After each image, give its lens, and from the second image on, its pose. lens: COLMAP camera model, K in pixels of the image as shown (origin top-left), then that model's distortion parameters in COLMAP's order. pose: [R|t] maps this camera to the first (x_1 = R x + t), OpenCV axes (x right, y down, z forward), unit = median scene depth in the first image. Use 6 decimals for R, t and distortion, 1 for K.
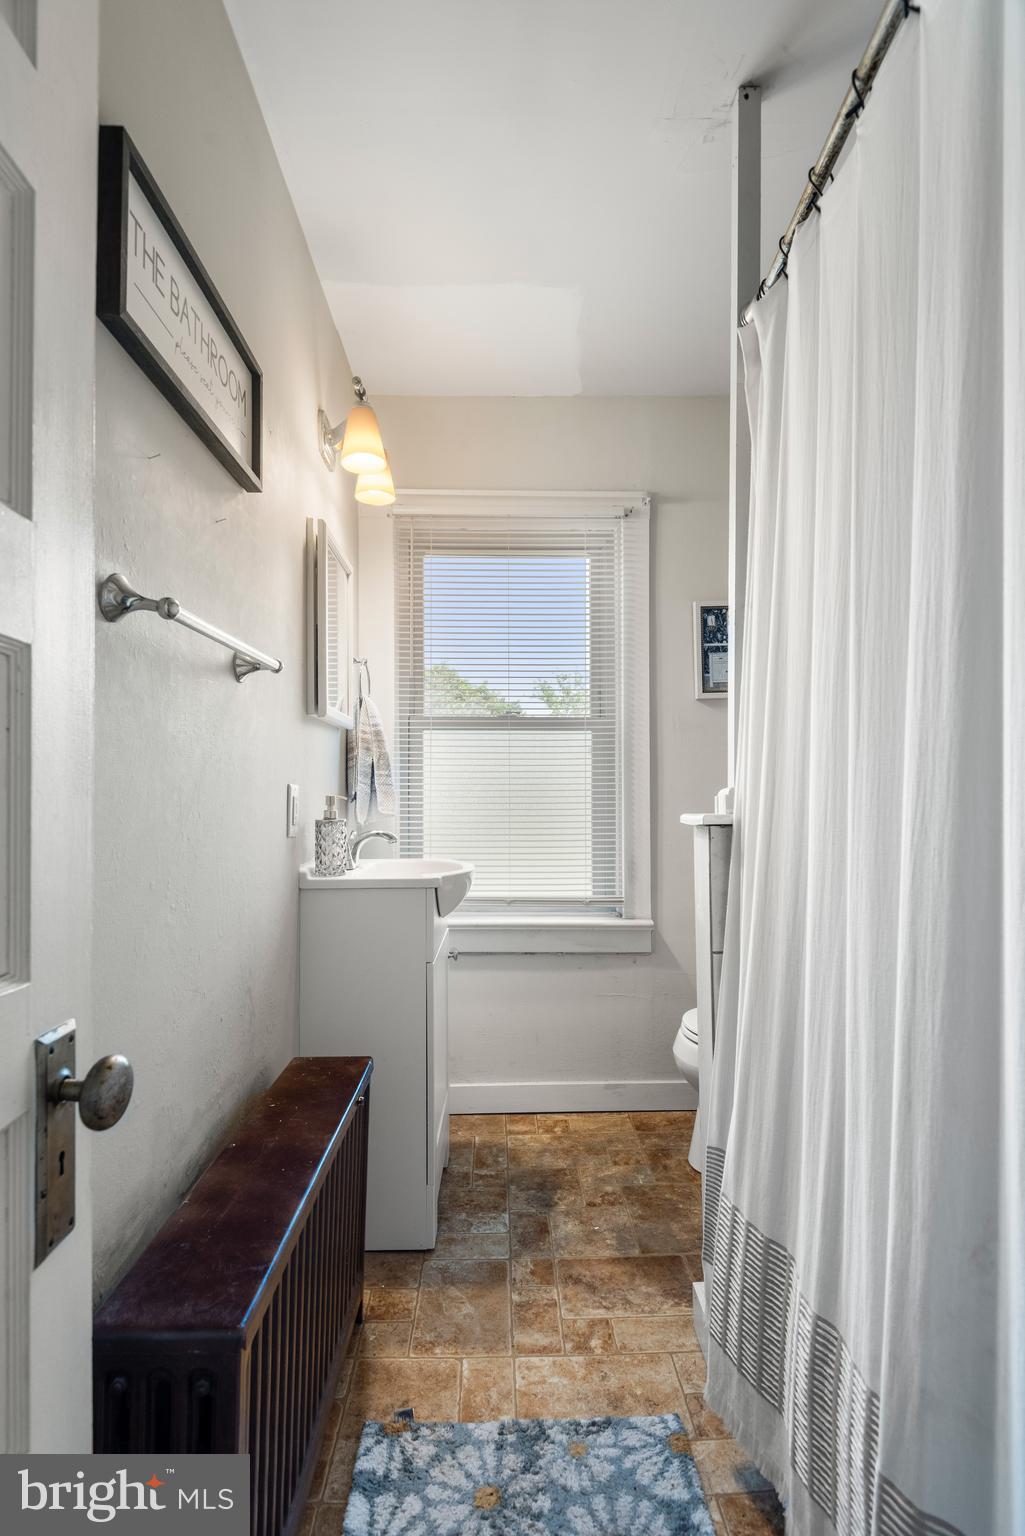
lens RADIAL K [[770.5, 0, 519.9], [0, 770.5, 780.9], [0, 0, 1]] dist [0.025072, -0.013228]
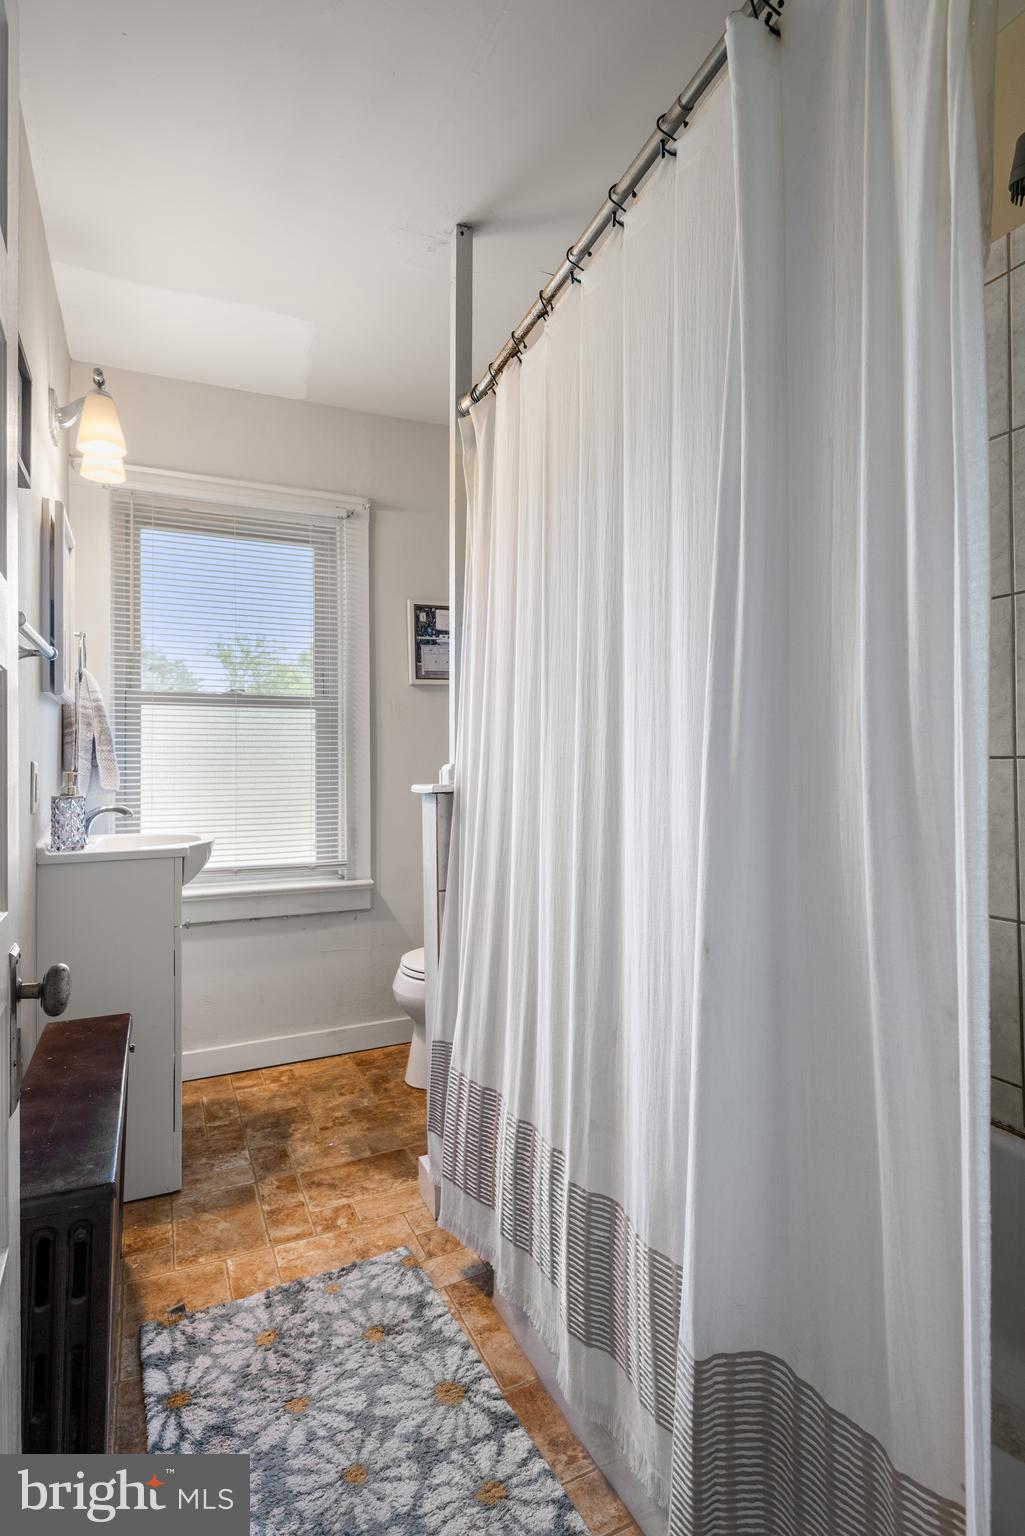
lens RADIAL K [[770.5, 0, 519.2], [0, 770.5, 763.2], [0, 0, 1]] dist [0.025072, -0.013228]
pose [[0.923849, -0.004948, 0.382725, -0.082247], [-0.000588, 0.999897, 0.014348, -0.007243], [-0.382757, -0.013481, 0.923751, -0.165797]]
